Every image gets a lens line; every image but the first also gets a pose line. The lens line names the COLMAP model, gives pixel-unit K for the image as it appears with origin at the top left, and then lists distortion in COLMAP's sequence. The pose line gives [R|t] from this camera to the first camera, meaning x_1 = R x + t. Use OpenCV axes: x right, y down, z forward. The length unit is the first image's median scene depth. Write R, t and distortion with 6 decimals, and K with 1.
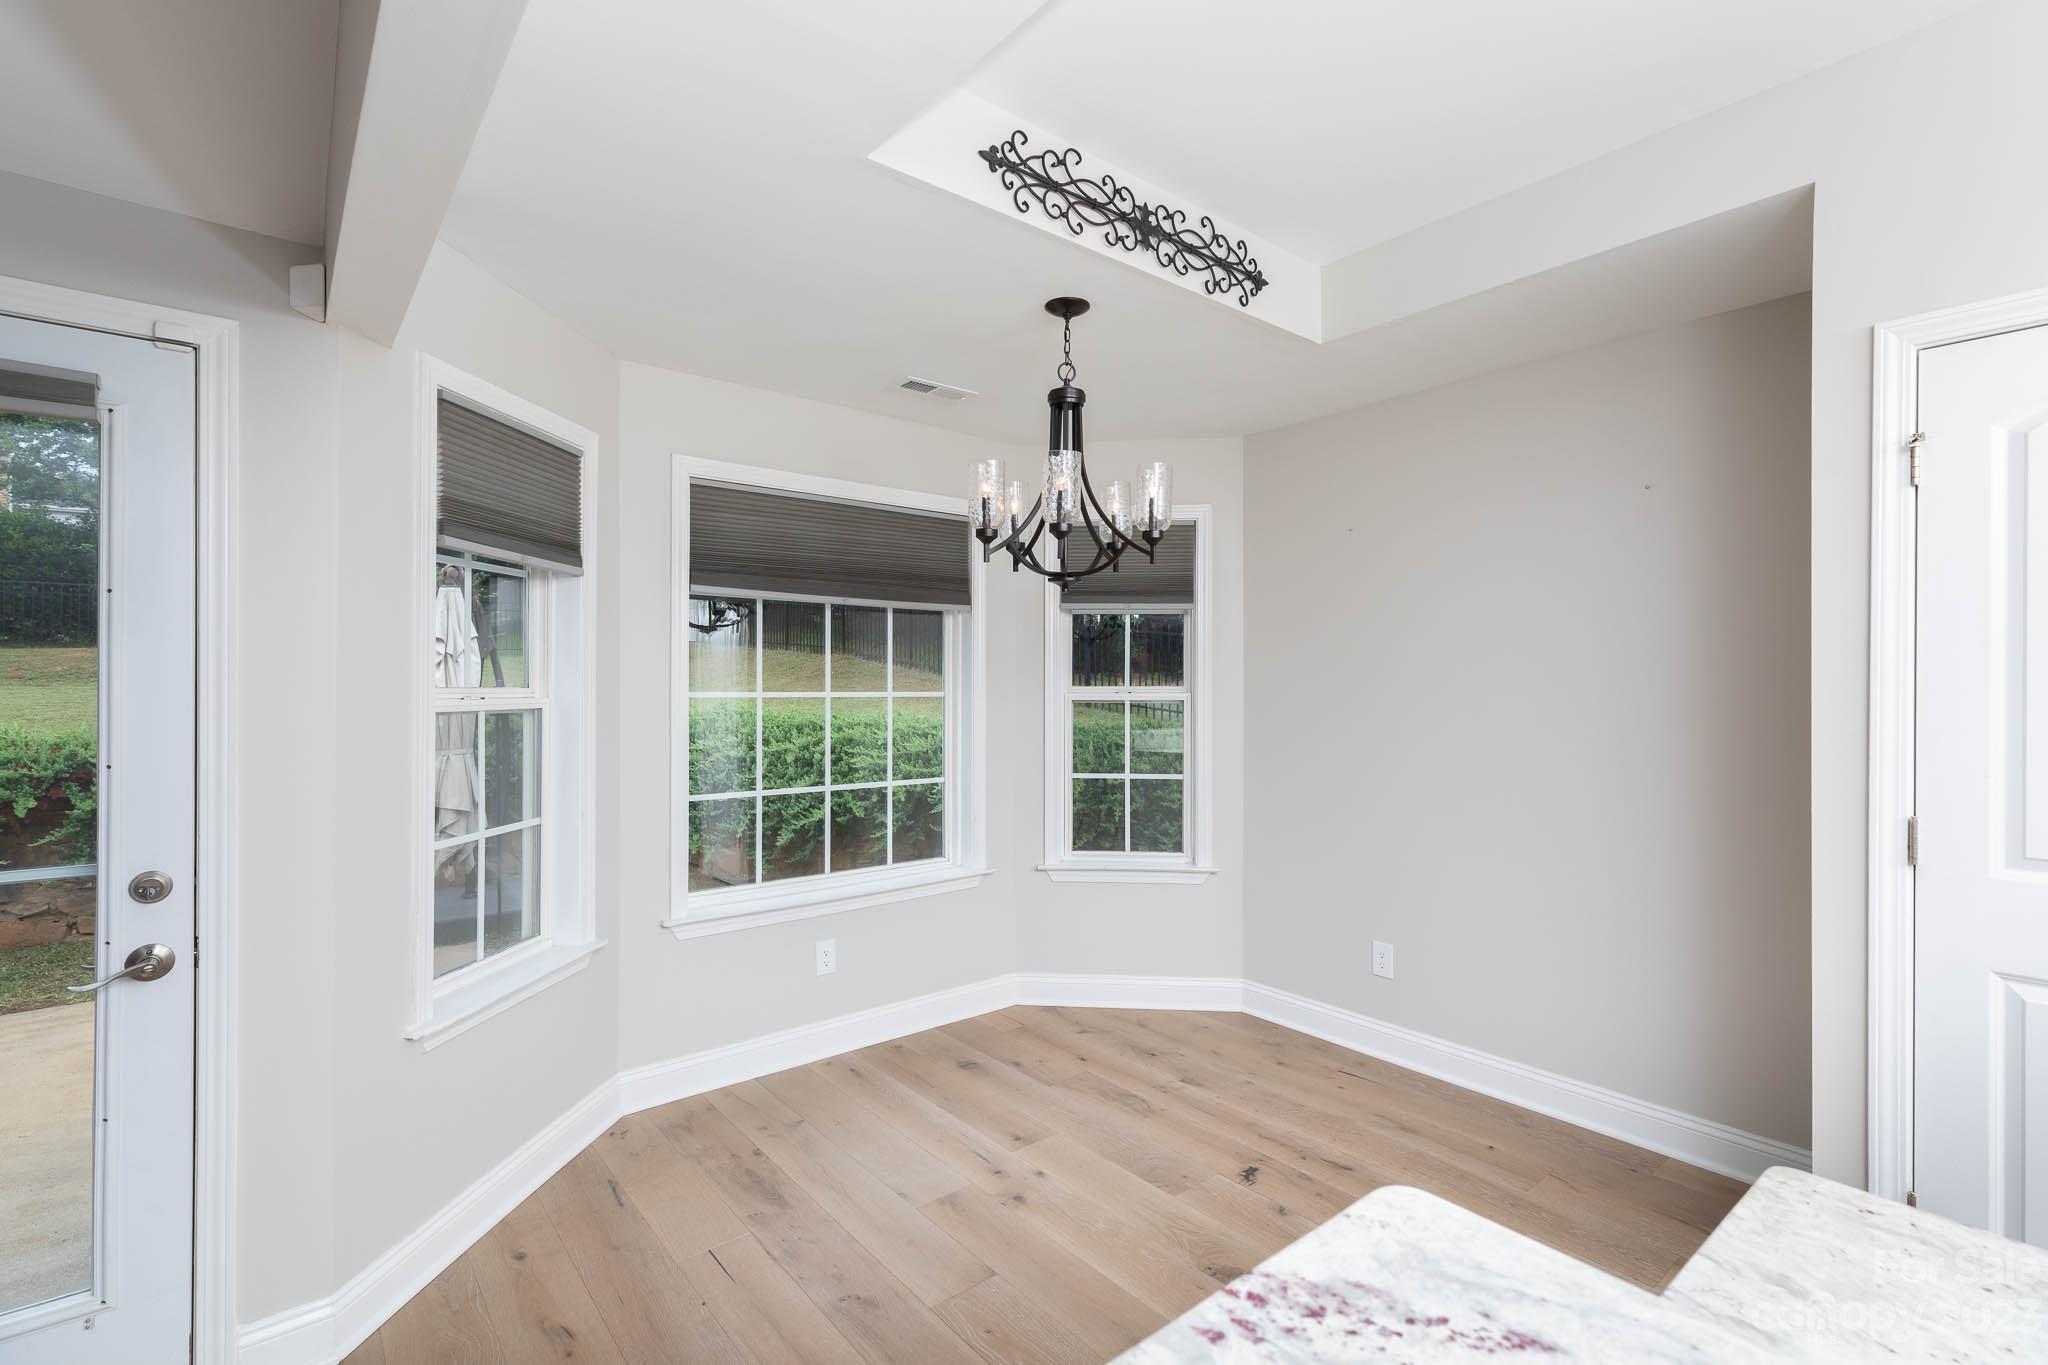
lens RADIAL K [[914.2, 0, 1021.4], [0, 914.2, 677.1], [0, 0, 1]] dist [0.003952, 0.000847]
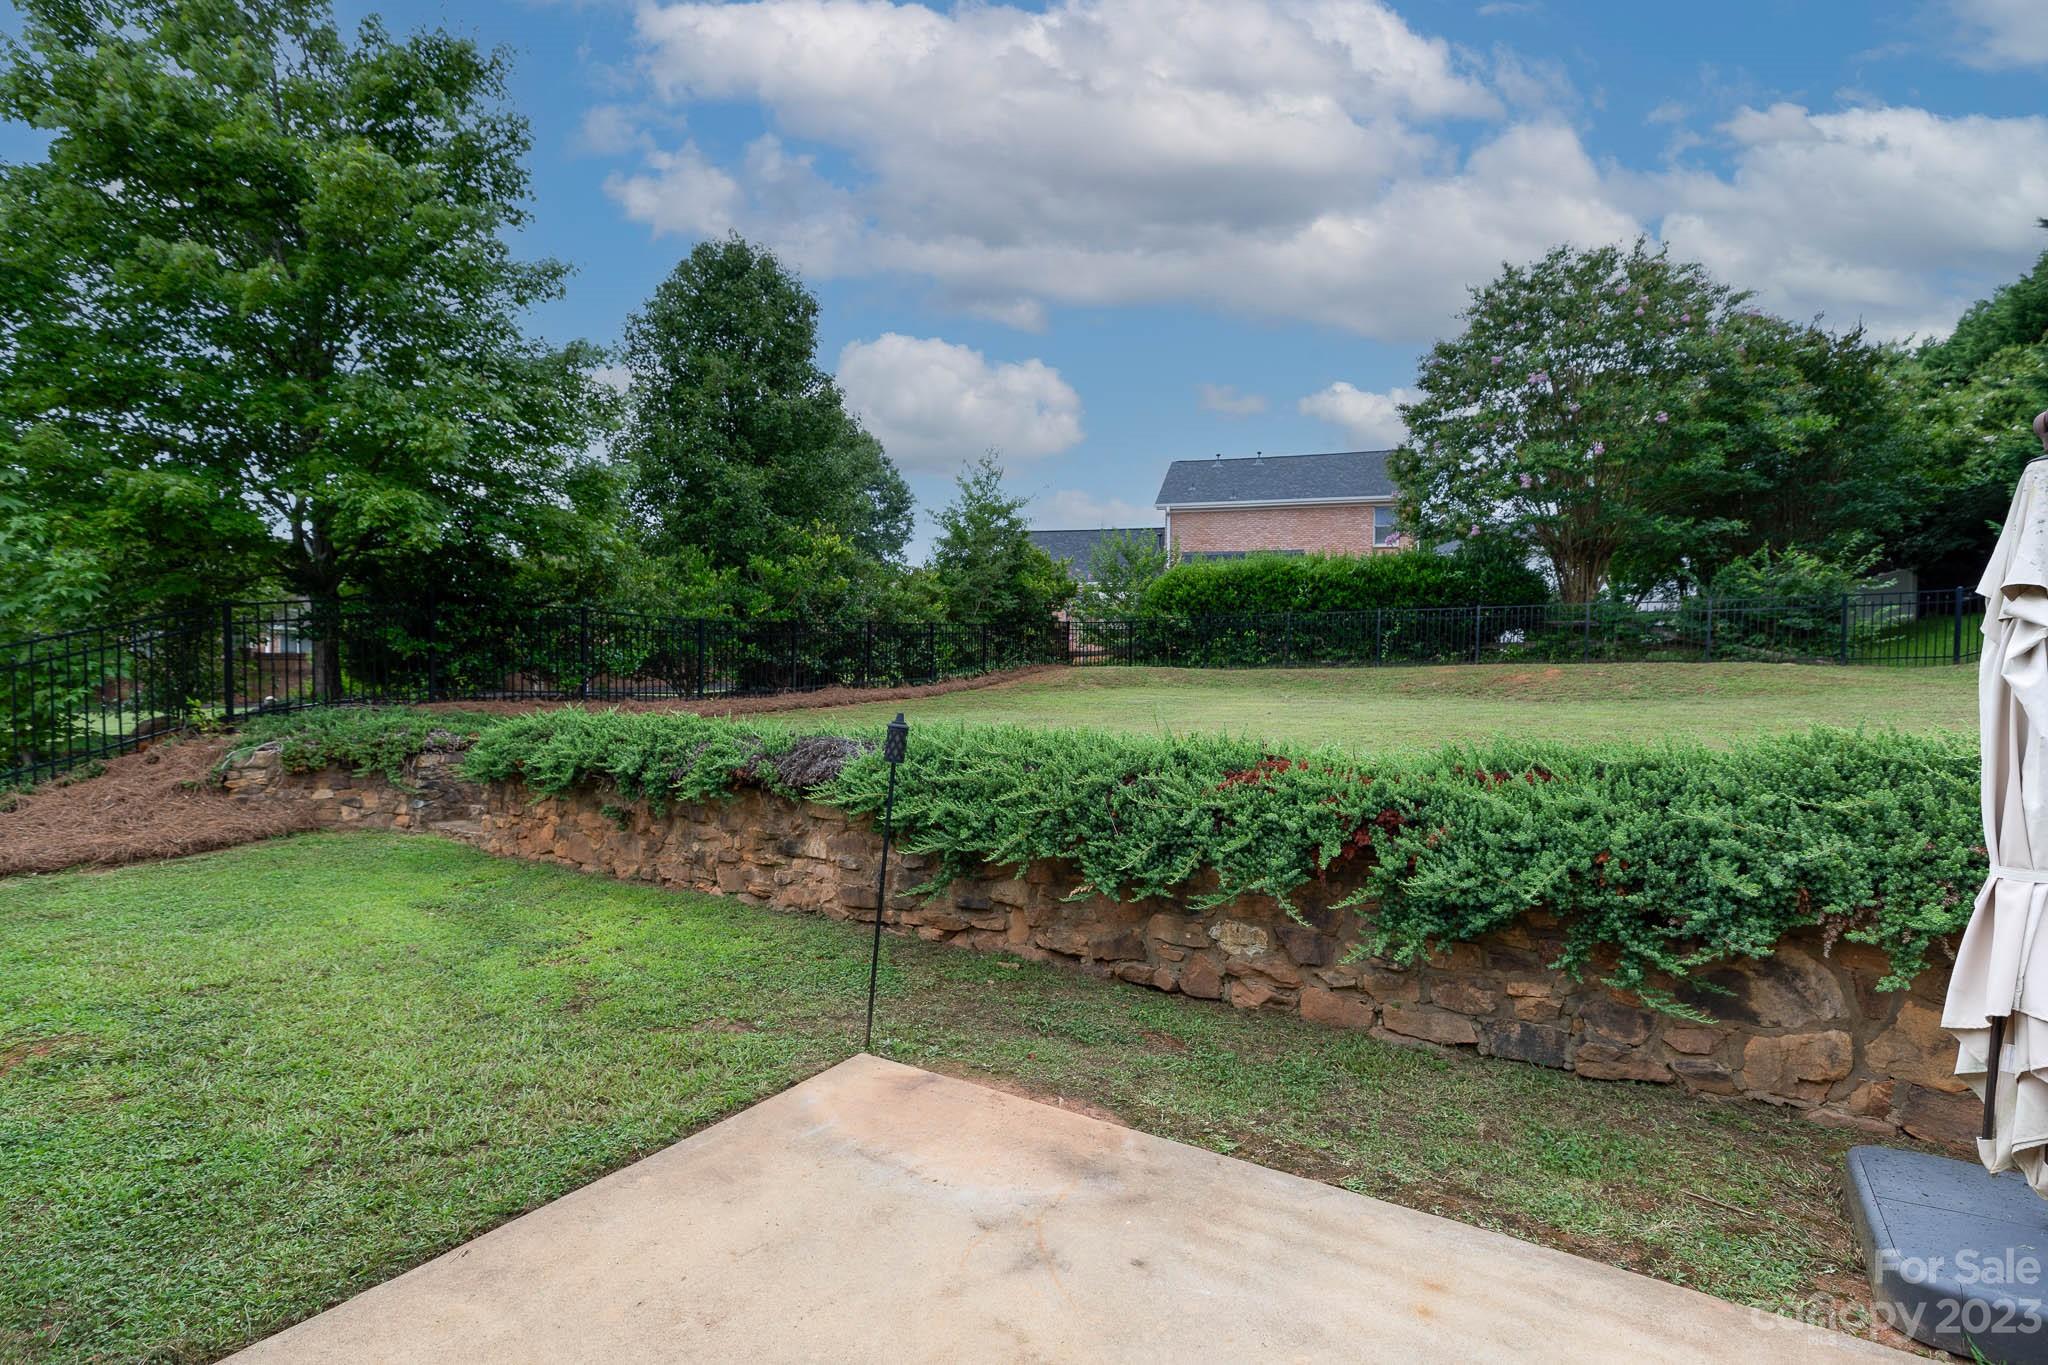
lens RADIAL K [[914.2, 0, 1021.4], [0, 914.2, 677.1], [0, 0, 1]] dist [0.003952, 0.000847]
pose [[0.313765, 0.000013, -0.949501, -0.373552], [-0.021368, 0.999747, -0.007048, 0.003223], [0.949260, 0.022500, 0.313686, 0.437860]]
